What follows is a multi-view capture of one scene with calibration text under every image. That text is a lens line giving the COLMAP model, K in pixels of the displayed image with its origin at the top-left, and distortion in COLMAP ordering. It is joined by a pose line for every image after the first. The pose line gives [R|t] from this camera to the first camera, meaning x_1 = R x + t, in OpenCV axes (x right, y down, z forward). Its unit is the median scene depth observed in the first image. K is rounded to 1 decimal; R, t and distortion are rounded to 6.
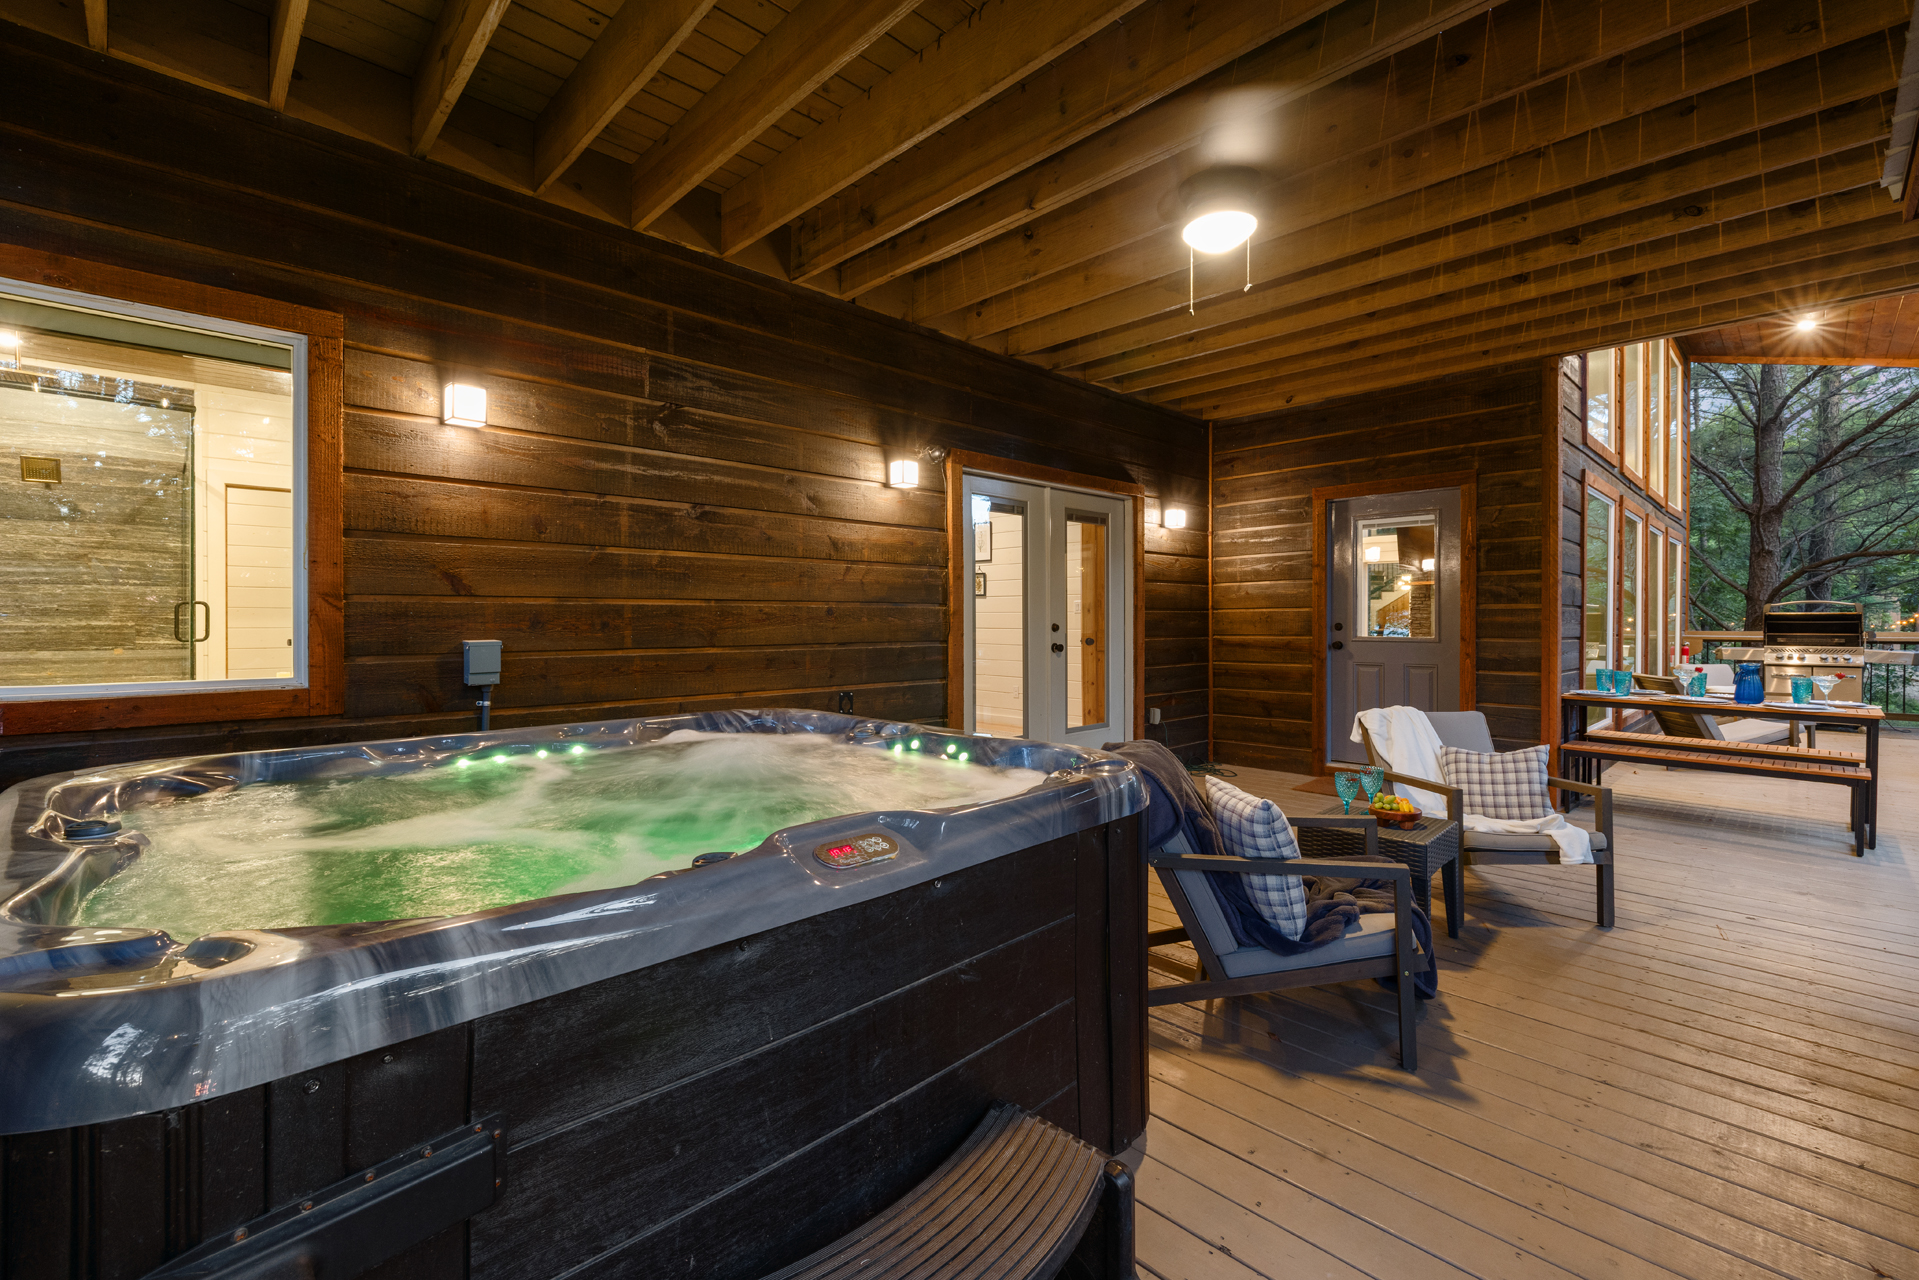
lens RADIAL K [[819.3, 0, 951.4], [0, 819.3, 629.4], [0, 0, 1]] dist [0.002074, 0.000397]
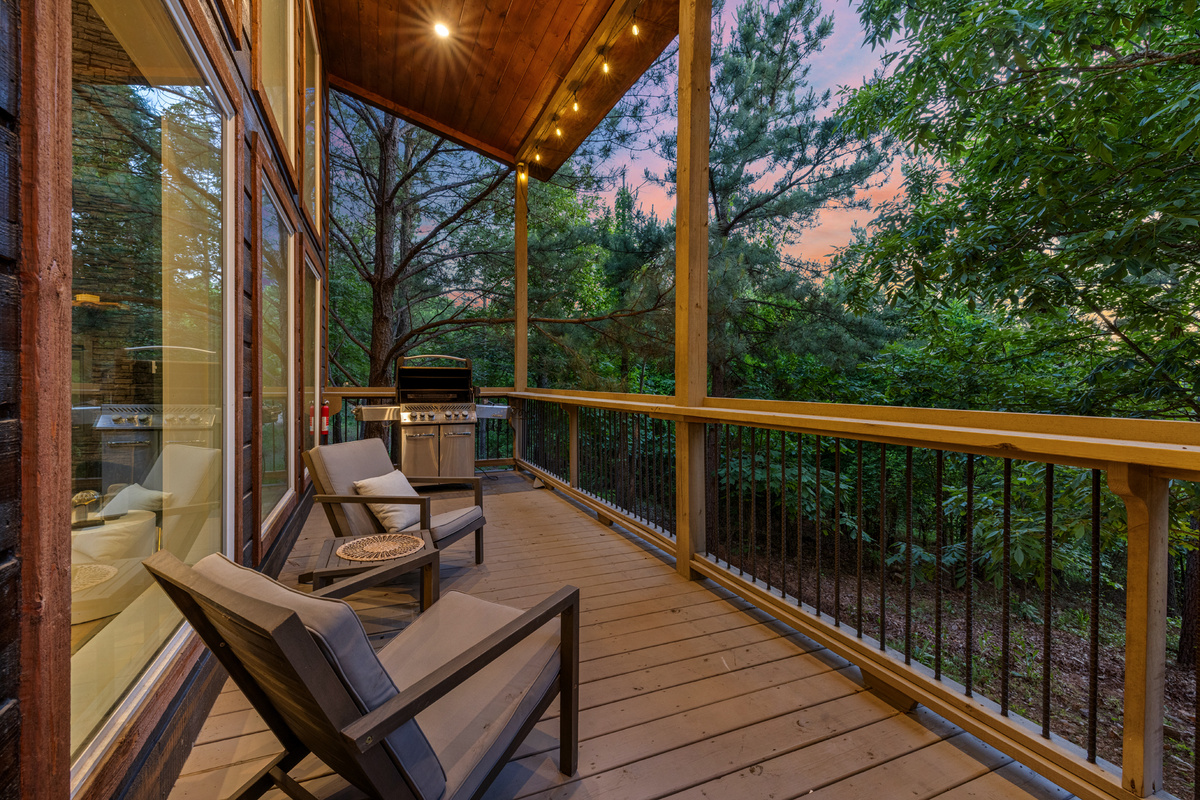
lens RADIAL K [[512.4, 0, 589.8], [0, 512.4, 393.7], [0, 0, 1]] dist [0.002074, 0.000397]
pose [[0.353172, -0.003518, 0.935552, 0.521111], [-0.002393, 0.999986, 0.004663, 0.006726], [-0.935555, -0.003885, 0.353159, 0.585910]]
